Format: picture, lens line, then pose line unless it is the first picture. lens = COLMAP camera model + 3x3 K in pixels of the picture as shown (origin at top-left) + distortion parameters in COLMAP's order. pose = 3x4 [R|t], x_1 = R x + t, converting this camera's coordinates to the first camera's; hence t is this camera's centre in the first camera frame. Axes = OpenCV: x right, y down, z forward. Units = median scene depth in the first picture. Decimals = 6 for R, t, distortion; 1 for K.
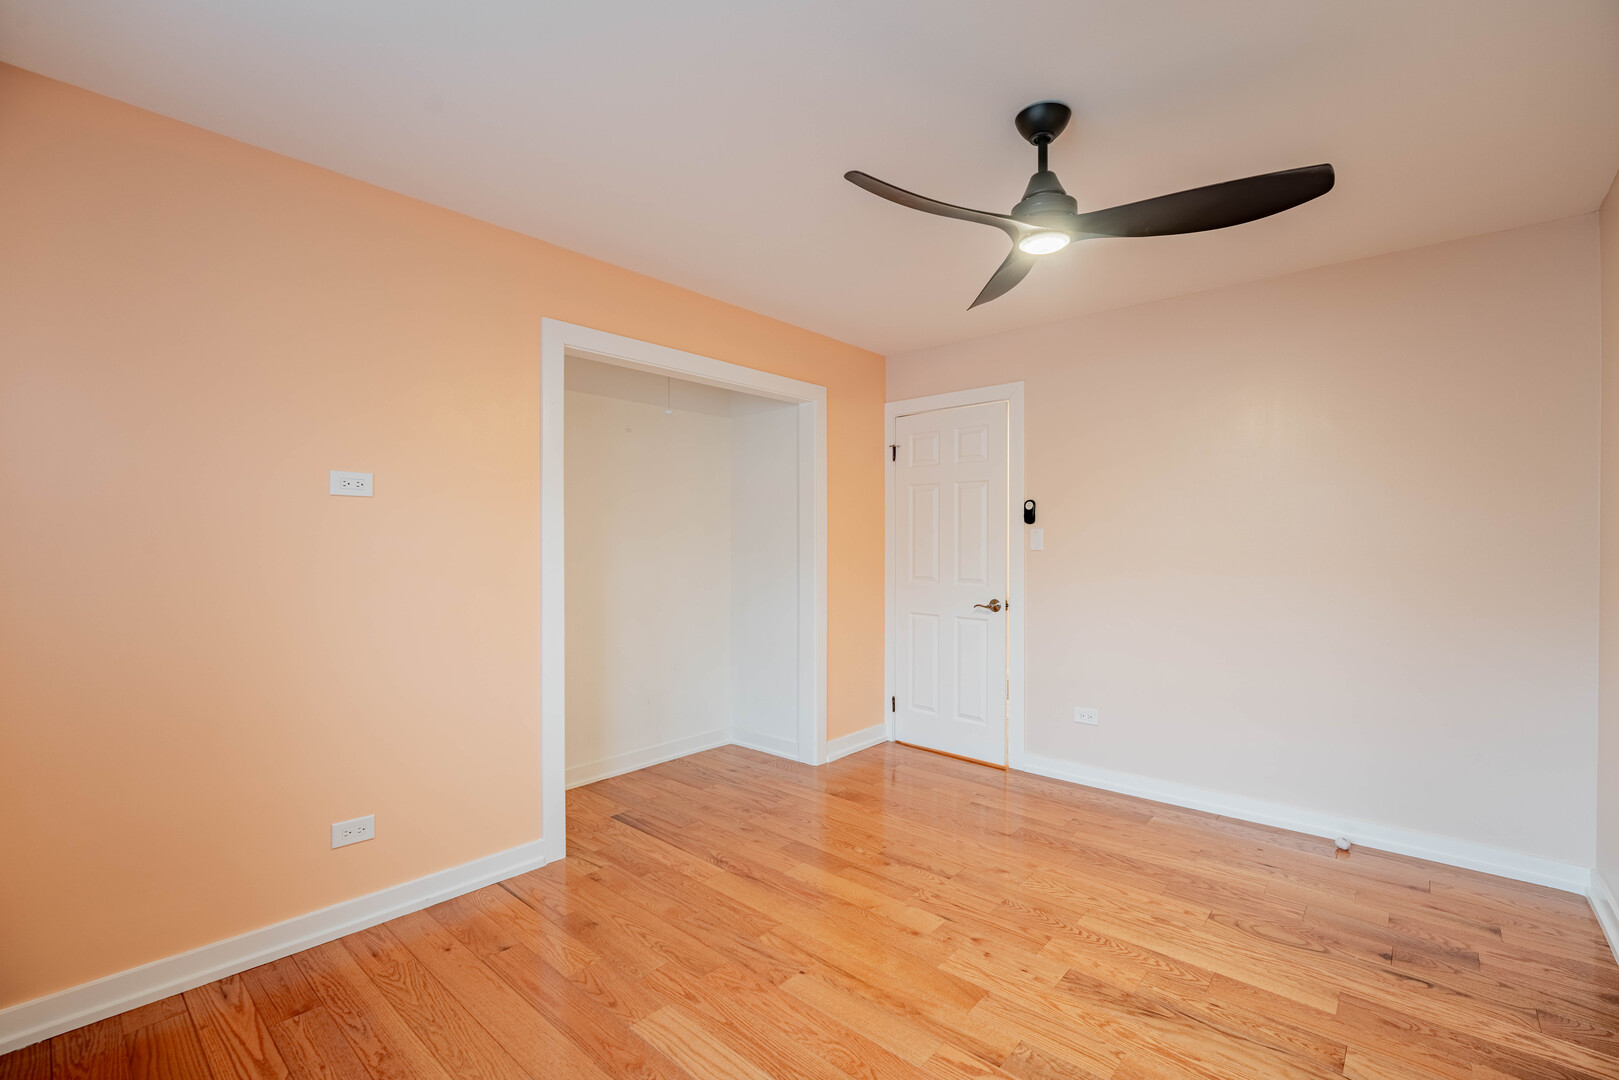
lens RADIAL K [[706.9, 0, 809.3], [0, 706.9, 542.4], [0, 0, 1]] dist [-0.015985, -0.000219]
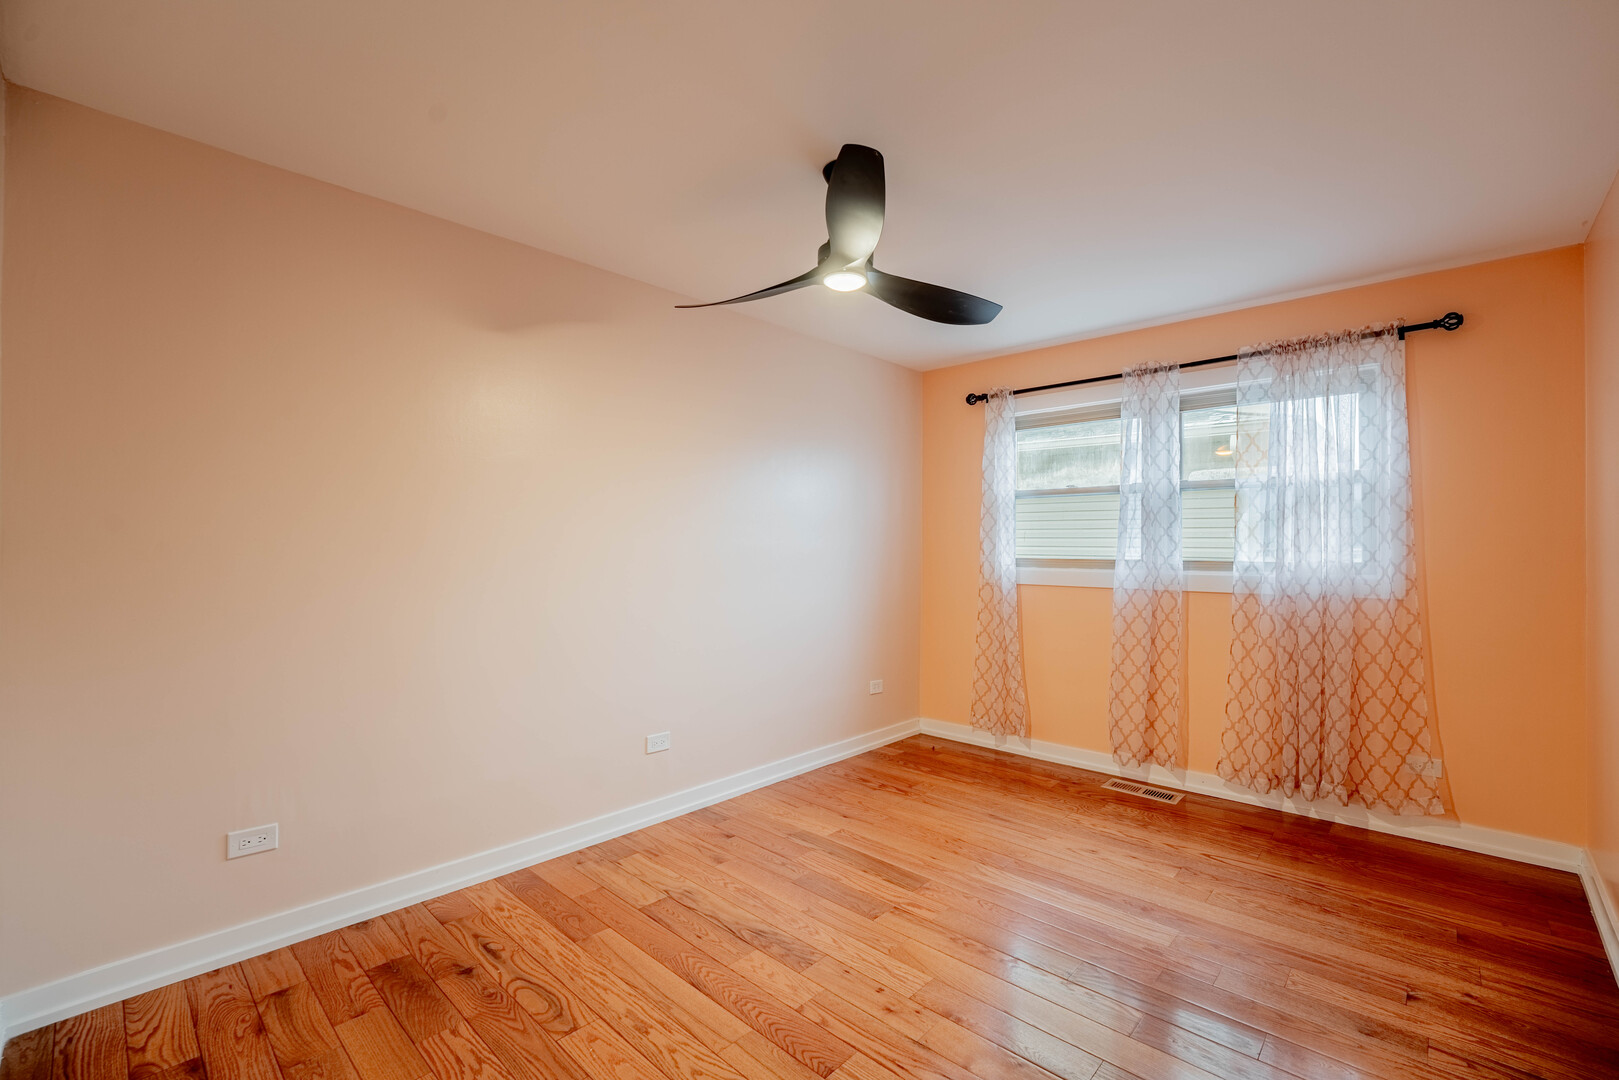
lens RADIAL K [[706.9, 0, 813.2], [0, 706.9, 539.3], [0, 0, 1]] dist [-0.015985, -0.000219]
pose [[-0.999787, -0.005766, 0.019830, 0.351157], [-0.005981, 0.999924, -0.010794, 0.002375], [-0.019766, -0.010911, -0.999745, 2.087728]]
